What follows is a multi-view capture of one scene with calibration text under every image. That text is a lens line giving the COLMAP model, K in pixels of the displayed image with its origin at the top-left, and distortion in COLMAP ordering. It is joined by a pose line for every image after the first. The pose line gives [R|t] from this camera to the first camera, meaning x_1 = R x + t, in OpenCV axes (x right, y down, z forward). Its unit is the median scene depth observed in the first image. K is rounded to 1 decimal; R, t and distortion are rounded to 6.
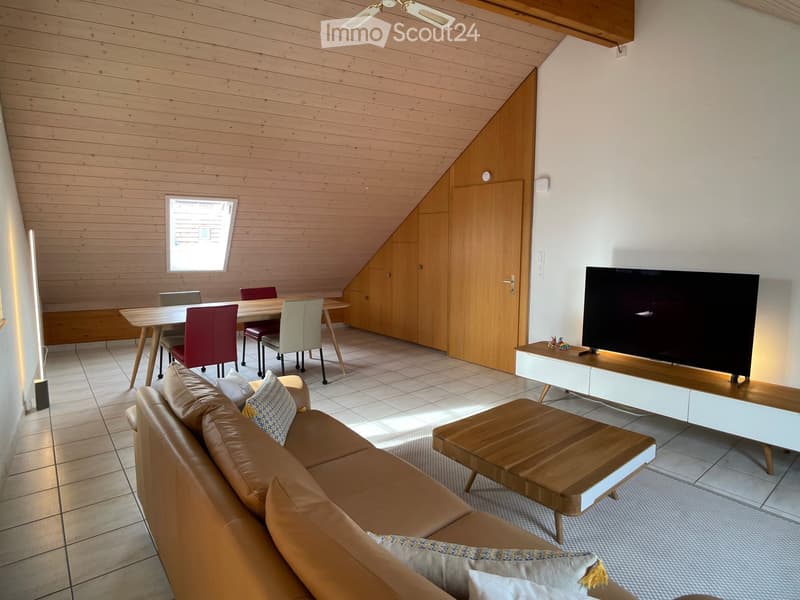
lens RADIAL K [[453.8, 0, 406.1], [0, 453.8, 289.1], [0, 0, 1]] dist [-0.002338, -0.010729]
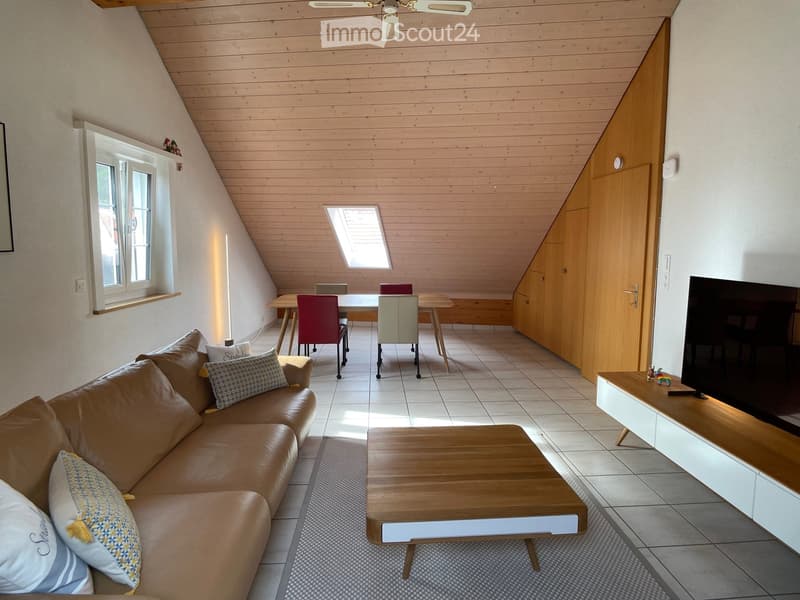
lens RADIAL K [[453.8, 0, 406.1], [0, 453.8, 289.1], [0, 0, 1]] dist [-0.002338, -0.010729]
pose [[0.812849, 0.057993, -0.579580, 0.369535], [-0.060743, 0.998046, 0.014673, -0.009112], [0.579298, 0.023278, 0.814783, 0.116594]]
